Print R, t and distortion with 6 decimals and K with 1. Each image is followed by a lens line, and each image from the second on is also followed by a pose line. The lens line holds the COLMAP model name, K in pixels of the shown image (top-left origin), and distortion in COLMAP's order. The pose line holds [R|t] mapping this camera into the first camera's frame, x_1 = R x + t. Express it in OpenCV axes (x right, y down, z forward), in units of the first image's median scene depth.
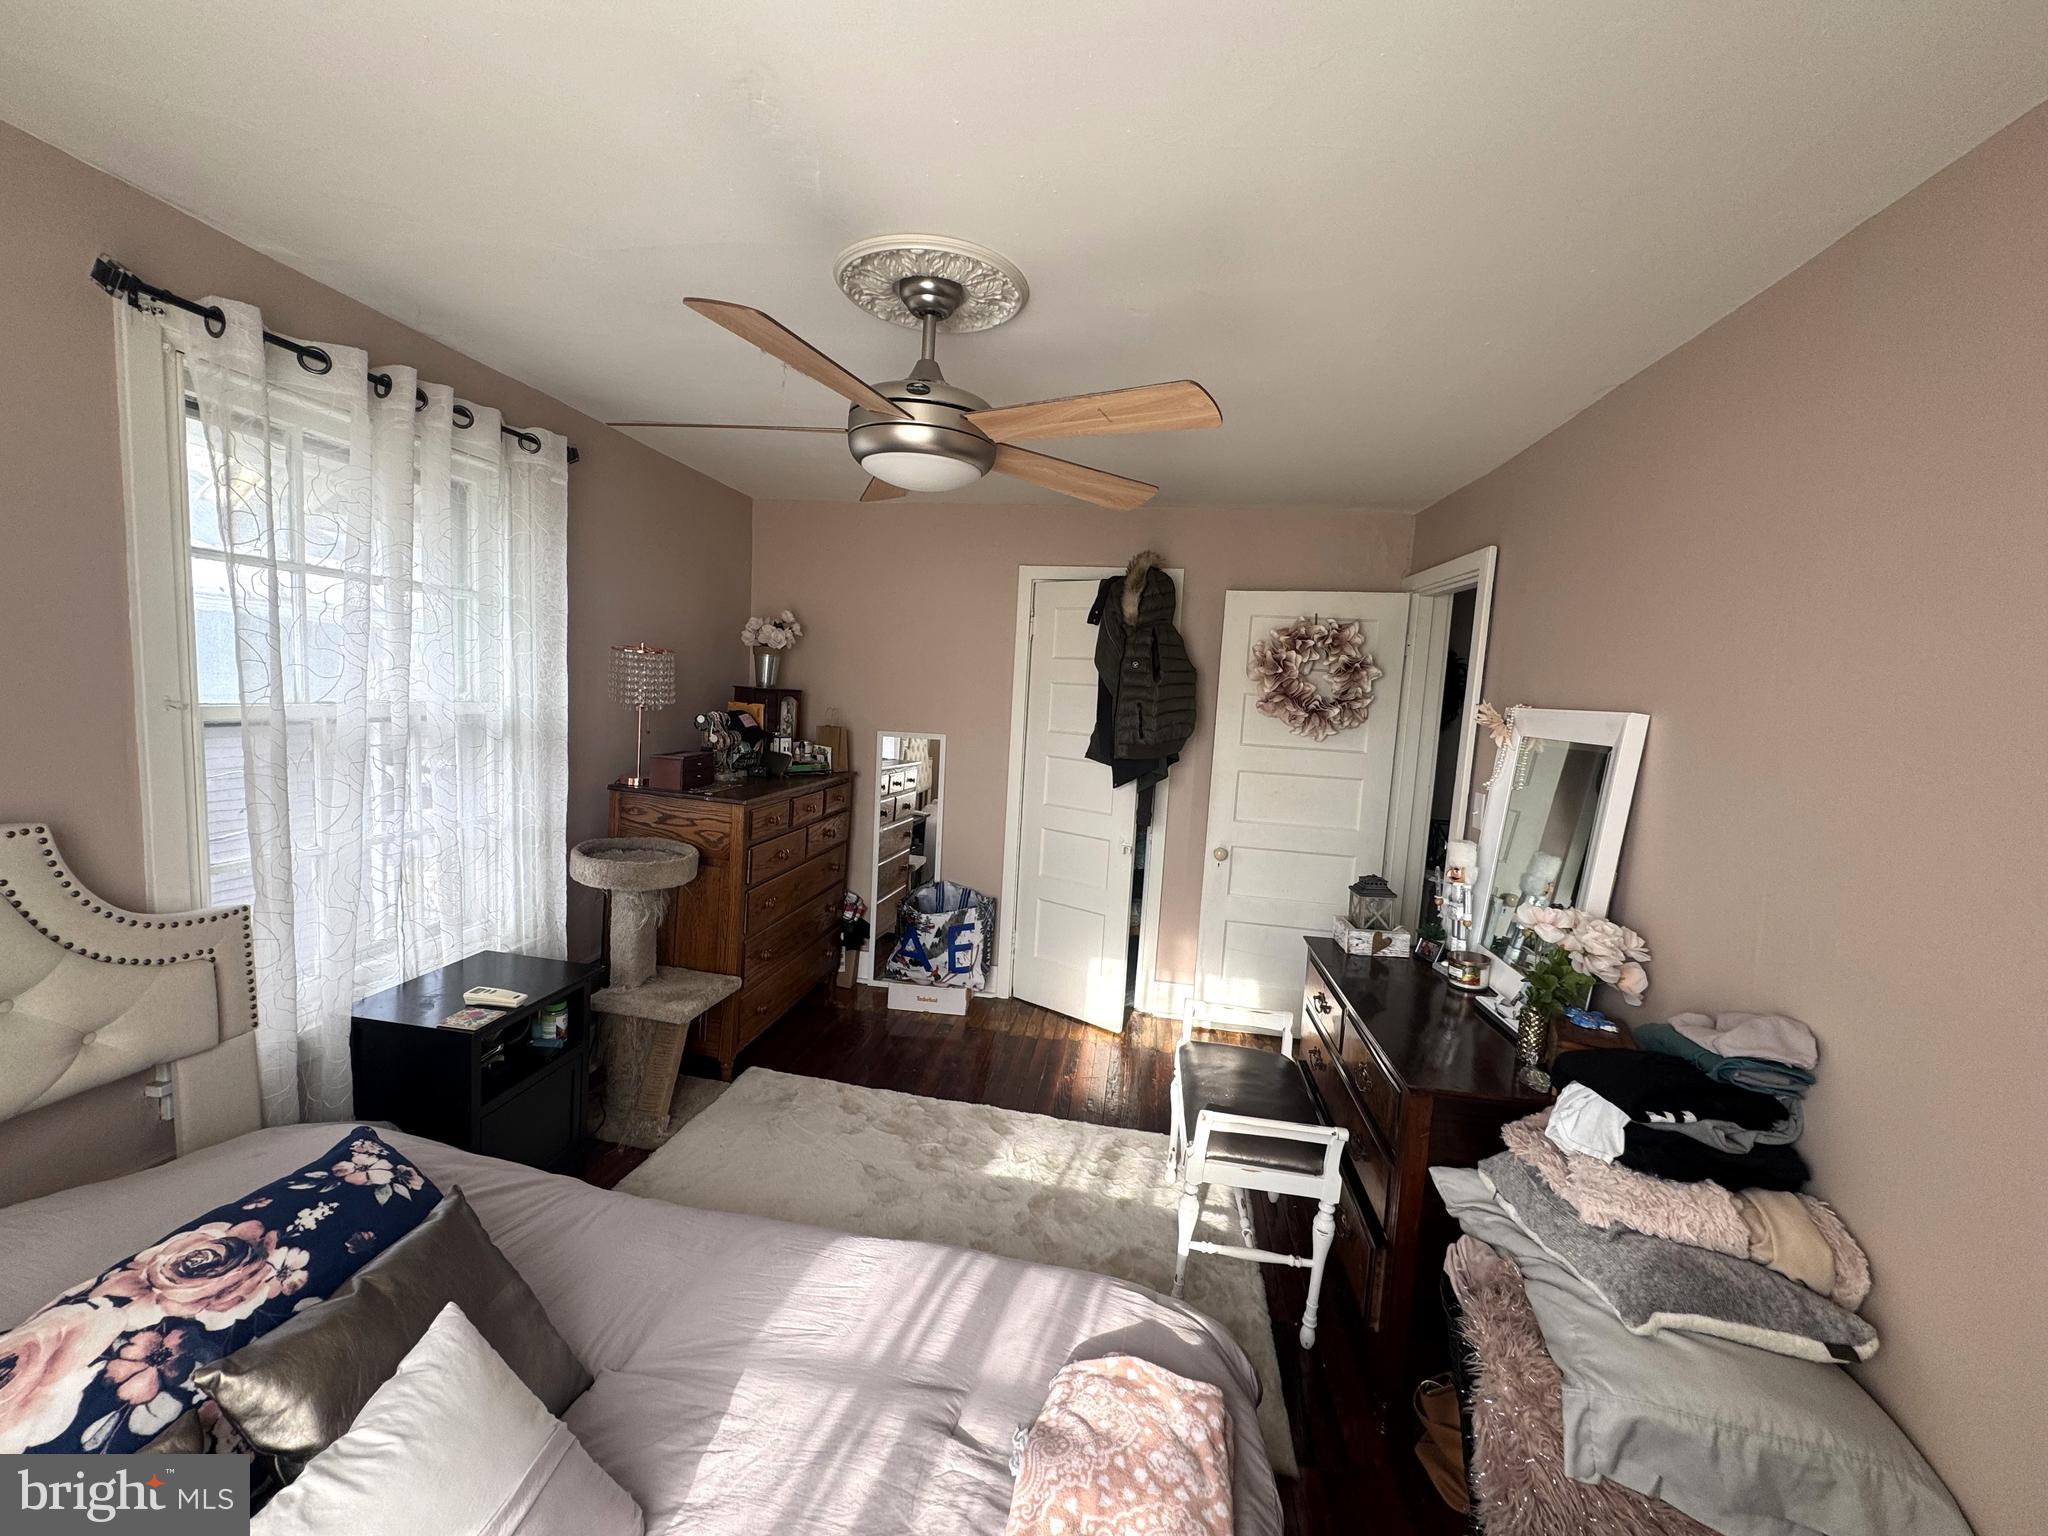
lens RADIAL K [[816.8, 0, 1016.0], [0, 816.8, 772.0], [0, 0, 1]] dist [-0.002853, 0.000388]
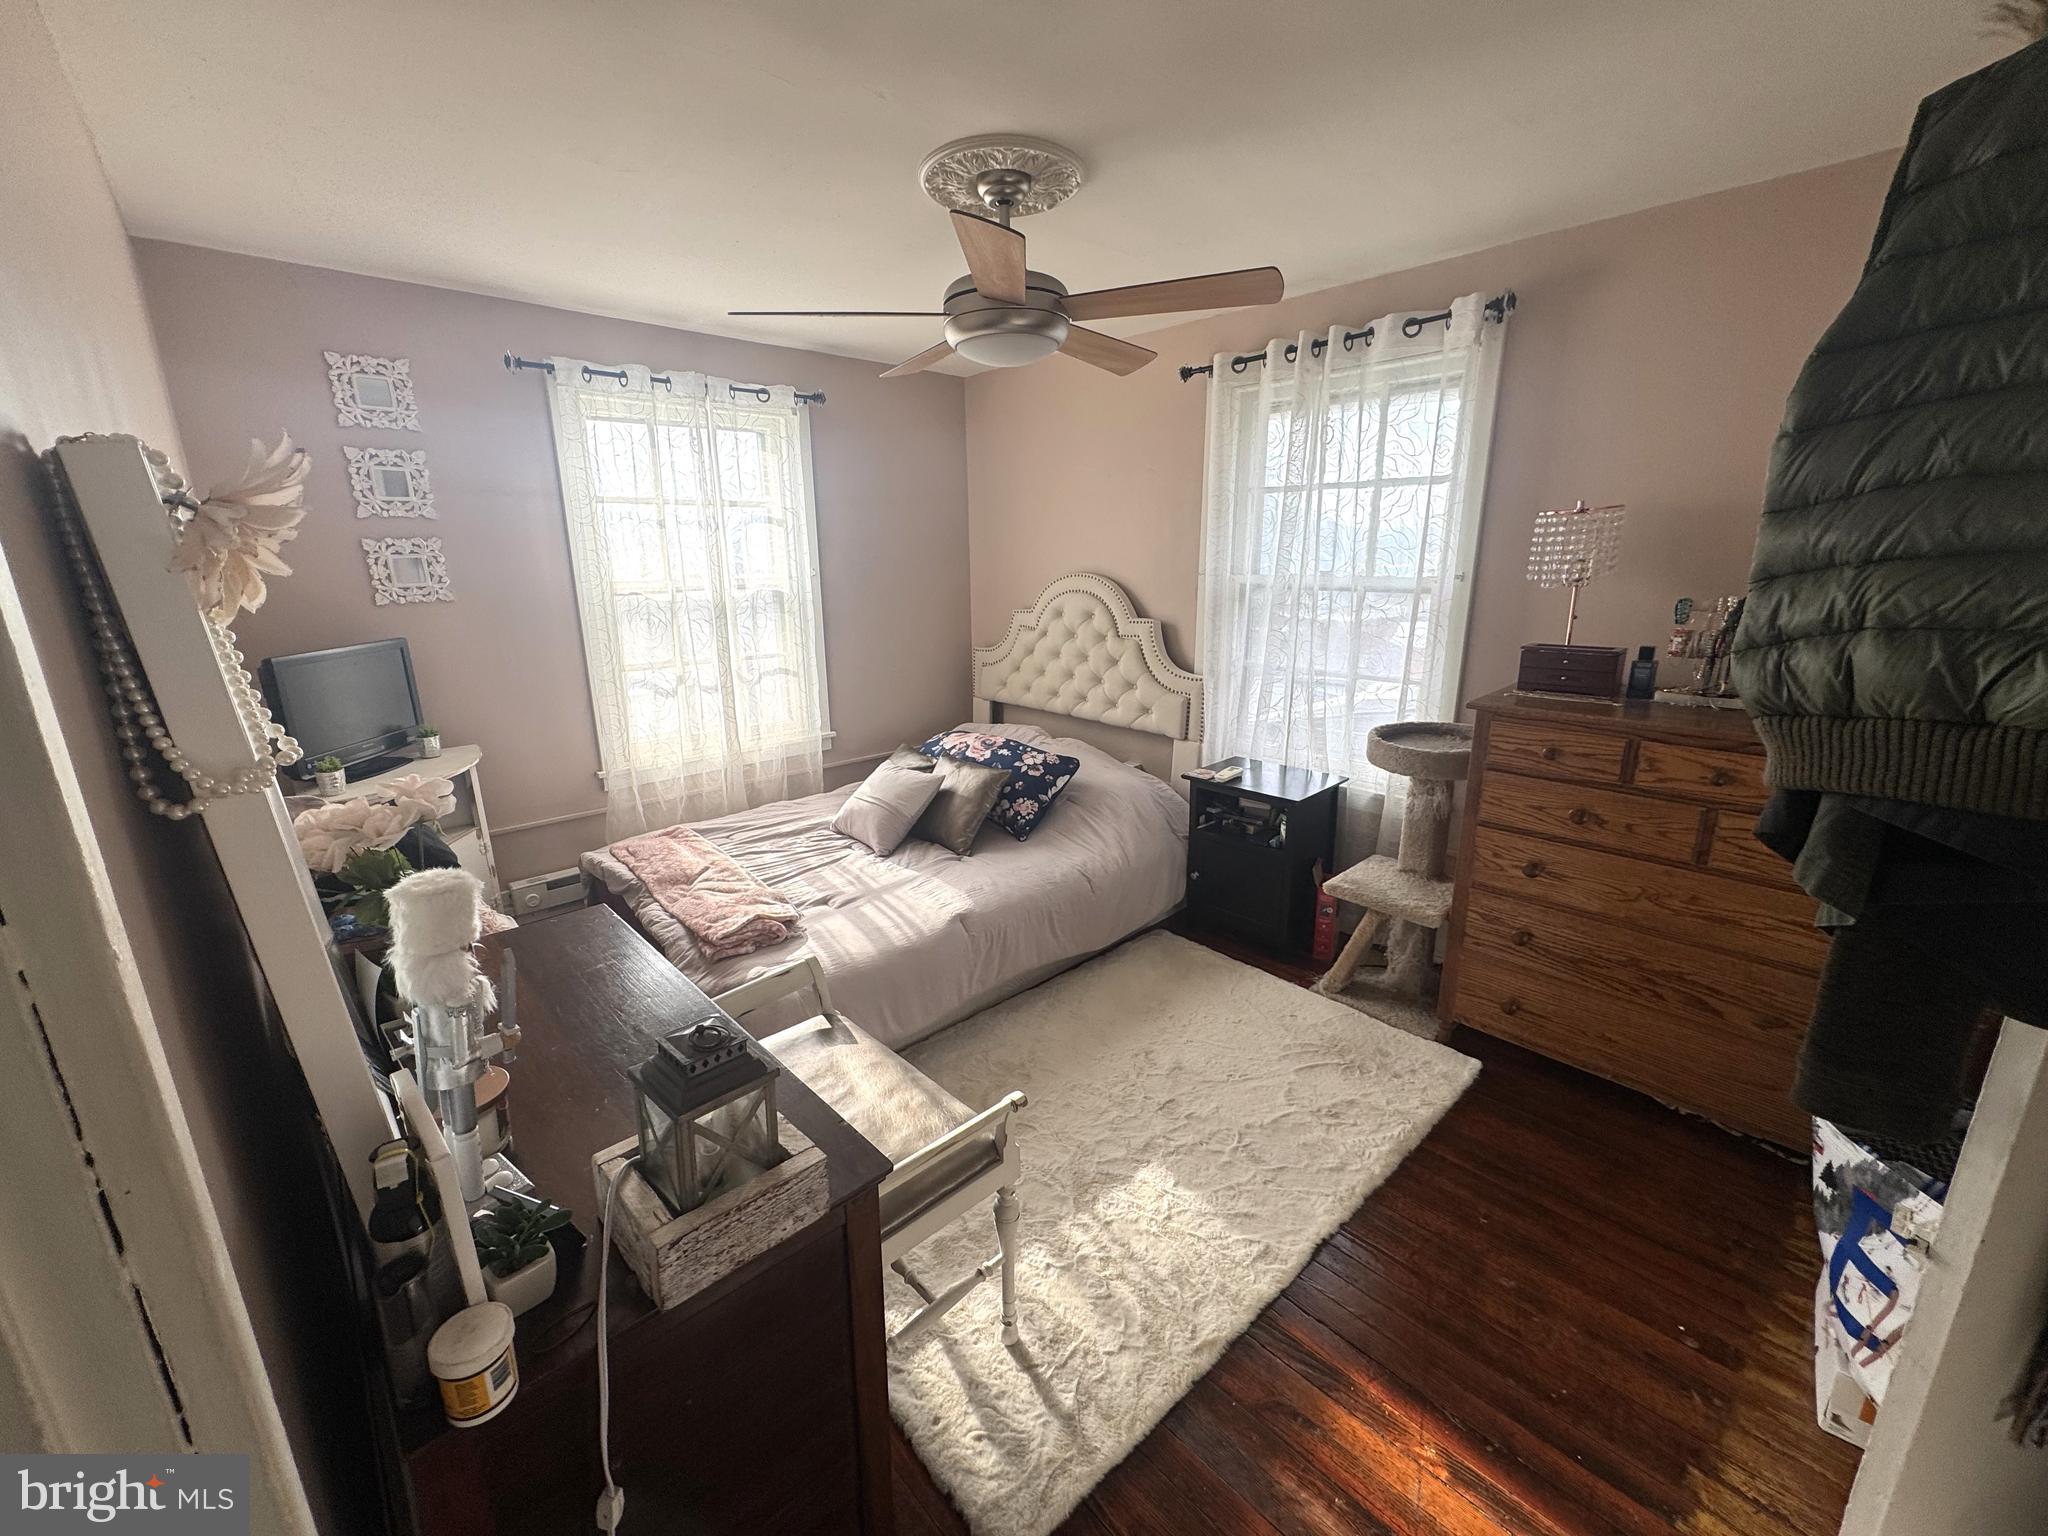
lens RADIAL K [[816.8, 0, 1025.8], [0, 816.8, 773.8], [0, 0, 1]] dist [-0.002853, 0.000388]
pose [[-0.615690, 0.140996, -0.775271, 0.969851], [-0.113823, 0.957630, 0.264555, -0.097571], [0.779724, 0.251128, -0.573555, 2.063635]]
